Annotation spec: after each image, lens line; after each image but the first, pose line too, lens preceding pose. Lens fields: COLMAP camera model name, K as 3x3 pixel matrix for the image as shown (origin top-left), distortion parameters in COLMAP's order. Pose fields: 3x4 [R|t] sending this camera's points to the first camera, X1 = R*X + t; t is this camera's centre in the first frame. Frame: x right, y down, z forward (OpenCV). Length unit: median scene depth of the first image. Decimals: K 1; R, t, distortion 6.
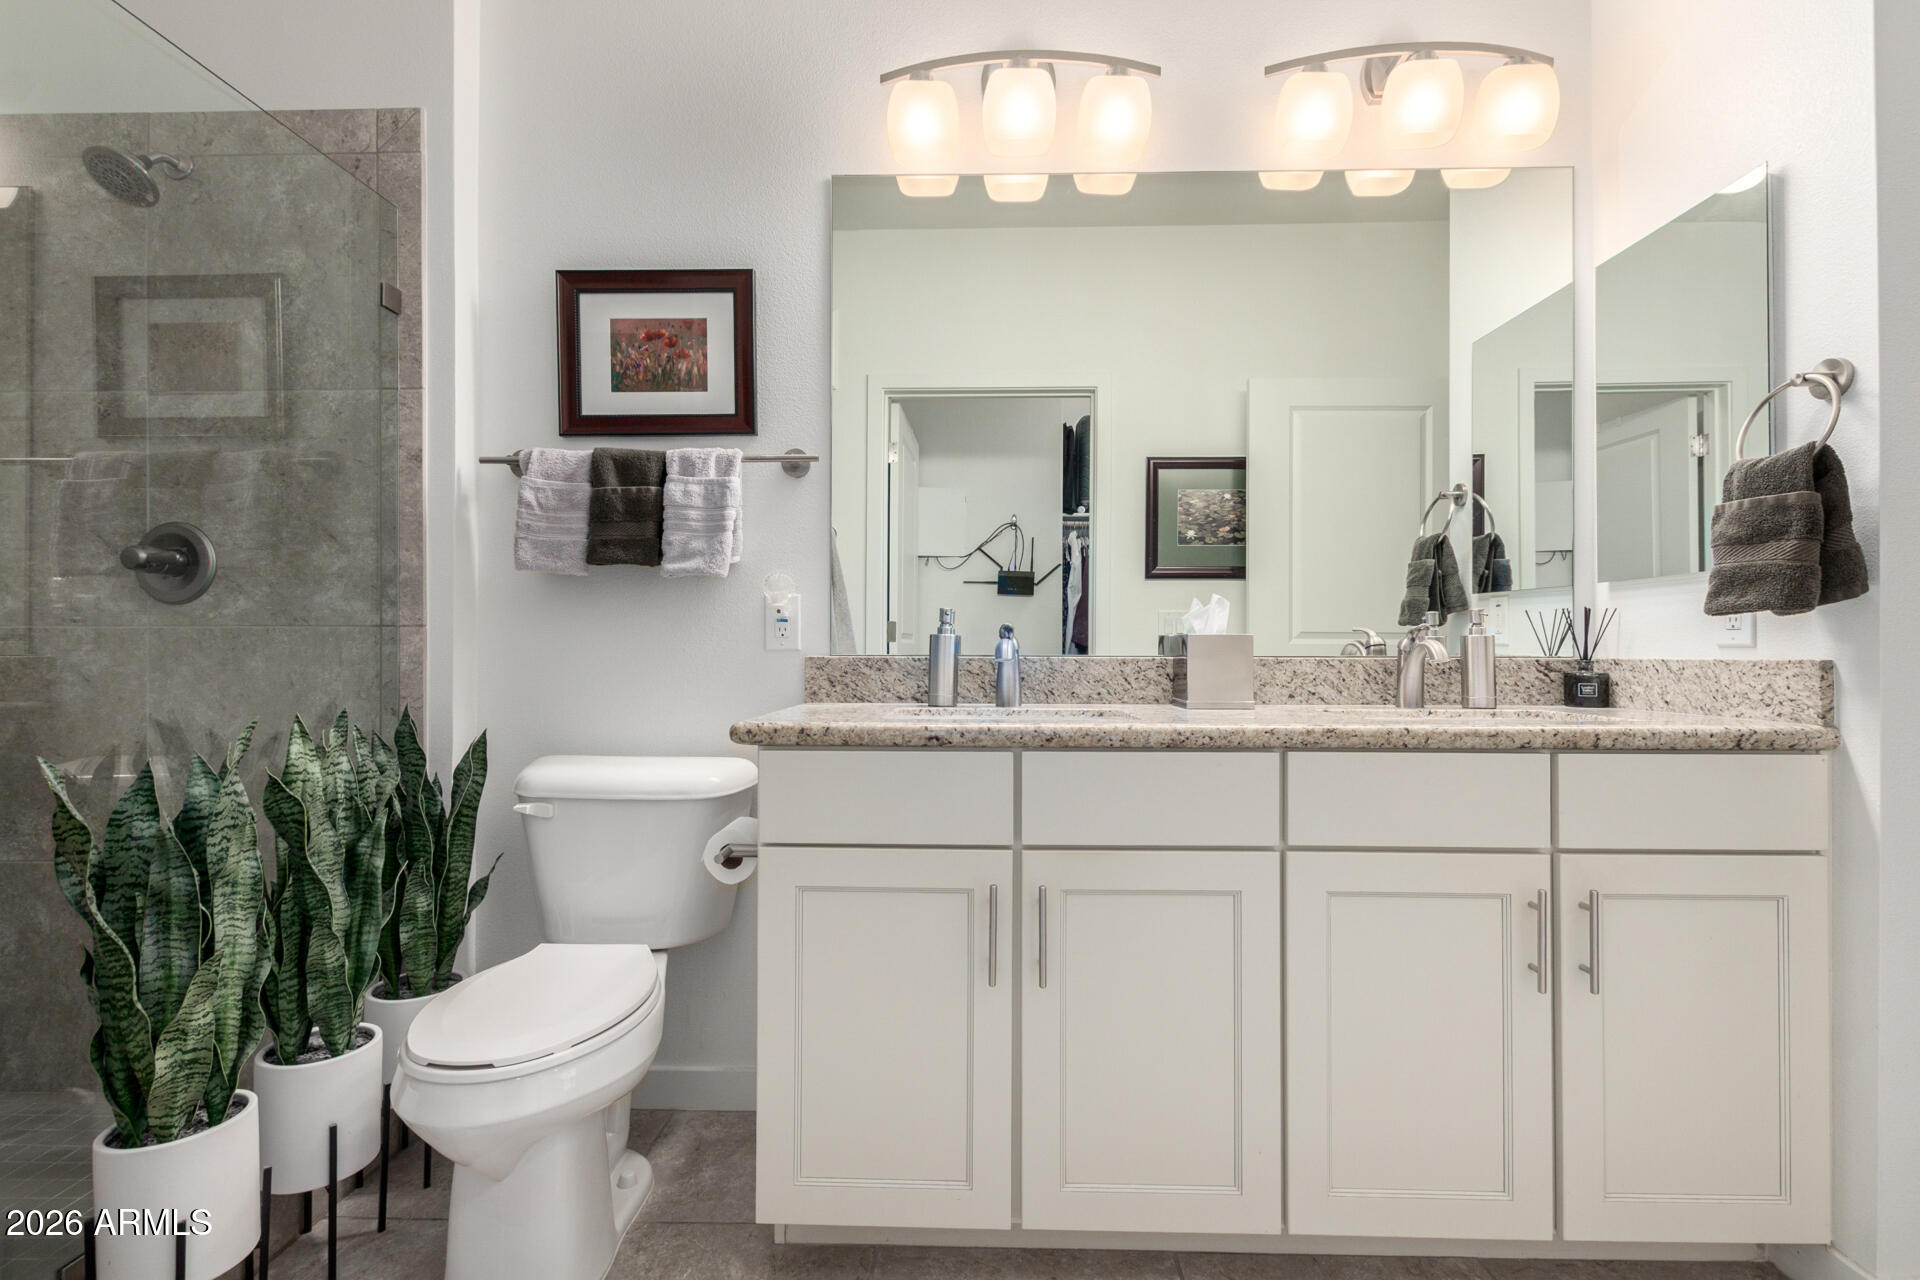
lens RADIAL K [[875.2, 0, 963.4], [0, 875.2, 641.3], [0, 0, 1]] dist [0.002641, 0.000122]
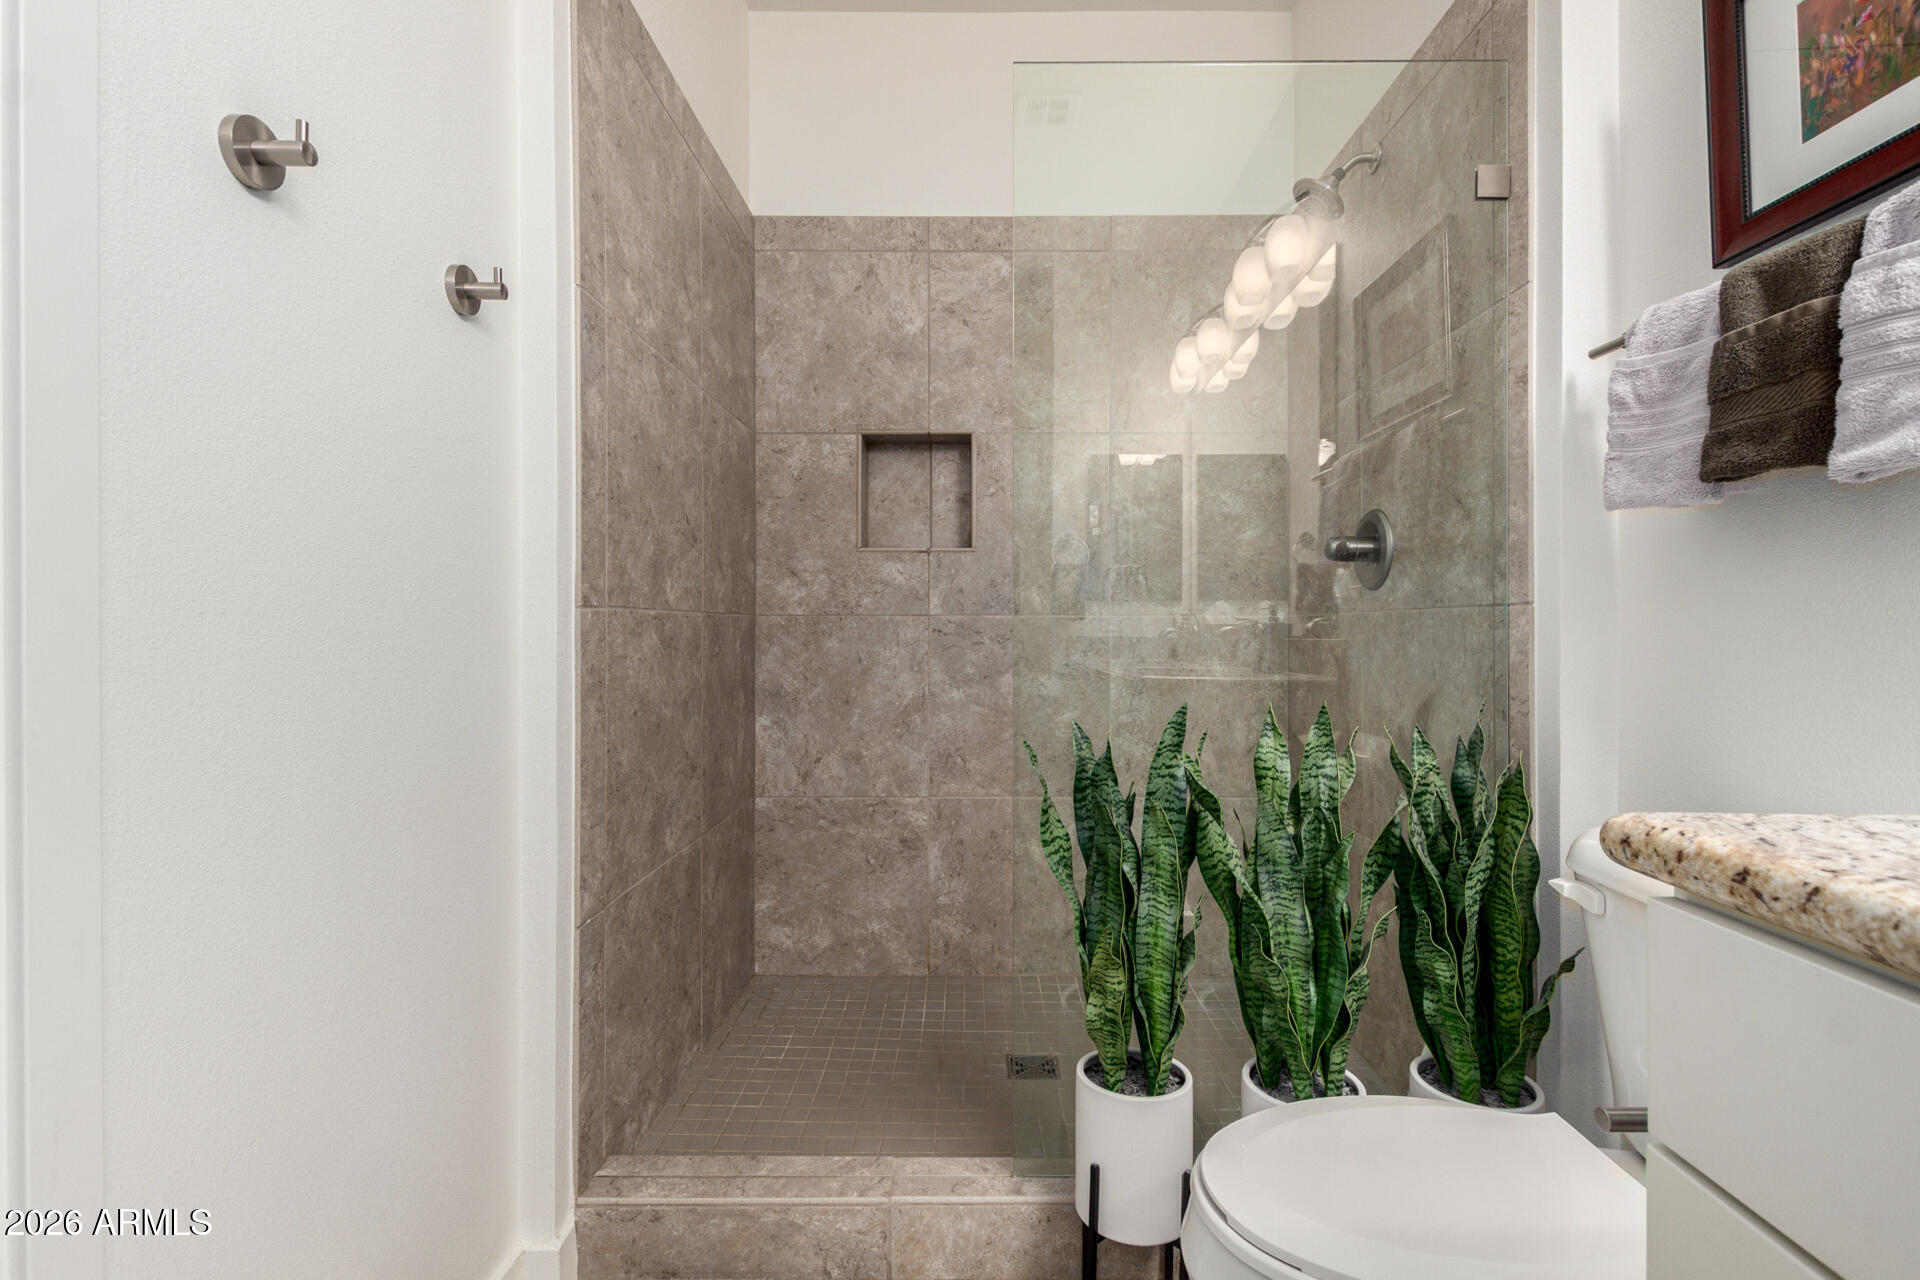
lens RADIAL K [[875.2, 0, 965.3], [0, 875.2, 629.9], [0, 0, 1]] dist [0.002641, 0.000122]
pose [[0.027018, -0.000737, -0.999635, 0.112835], [0.002332, 0.999997, -0.000675, 0.004227], [0.999632, -0.002313, 0.027020, 0.516221]]
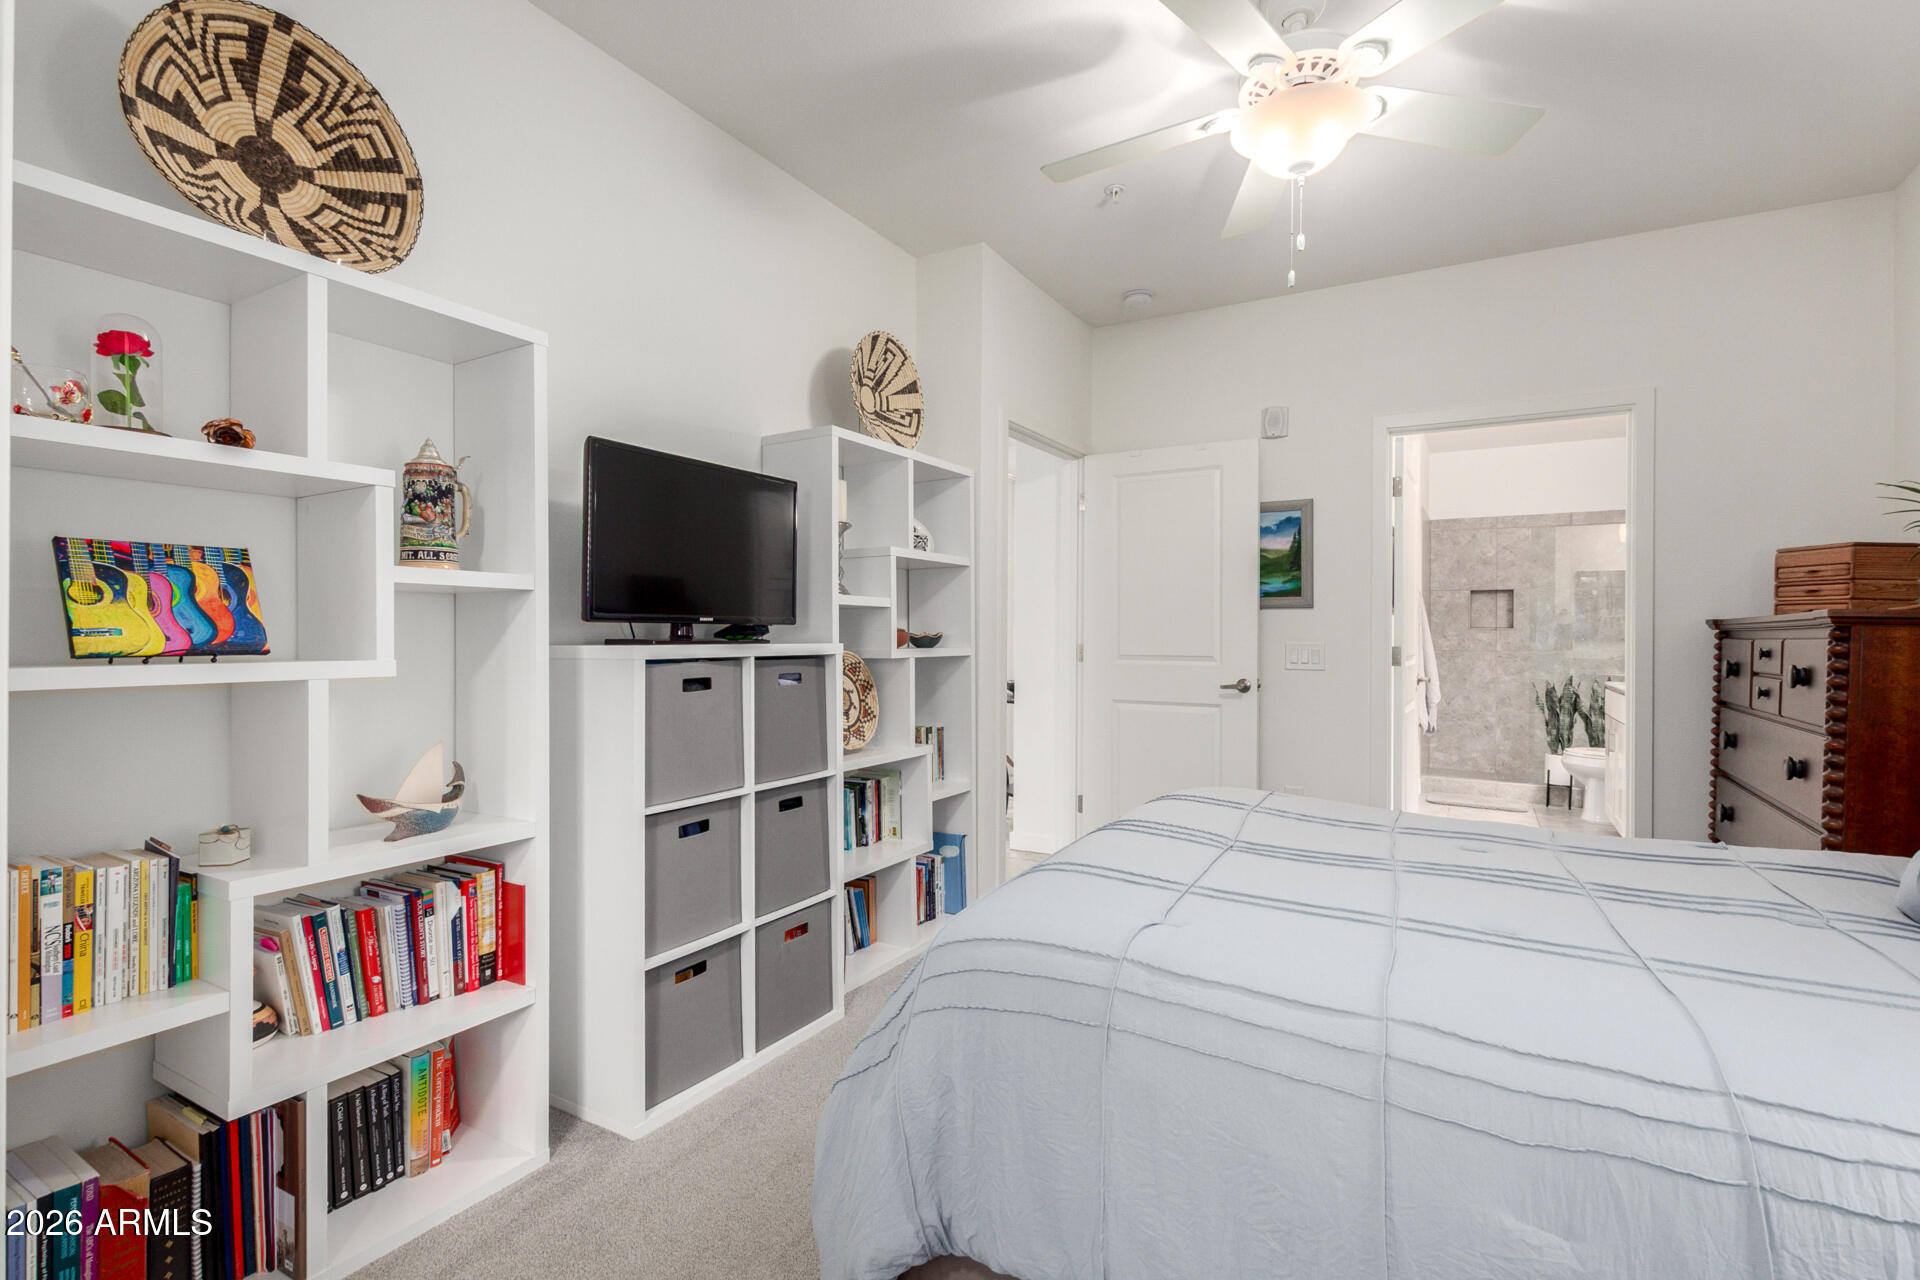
lens RADIAL K [[875.2, 0, 971.2], [0, 875.2, 638.6], [0, 0, 1]] dist [0.002641, 0.000122]
pose [[-0.468429, 0.000516, -0.883501, 3.464568], [-0.002599, 0.999995, 0.001962, -0.079723], [0.883498, 0.003215, -0.468425, 0.247858]]
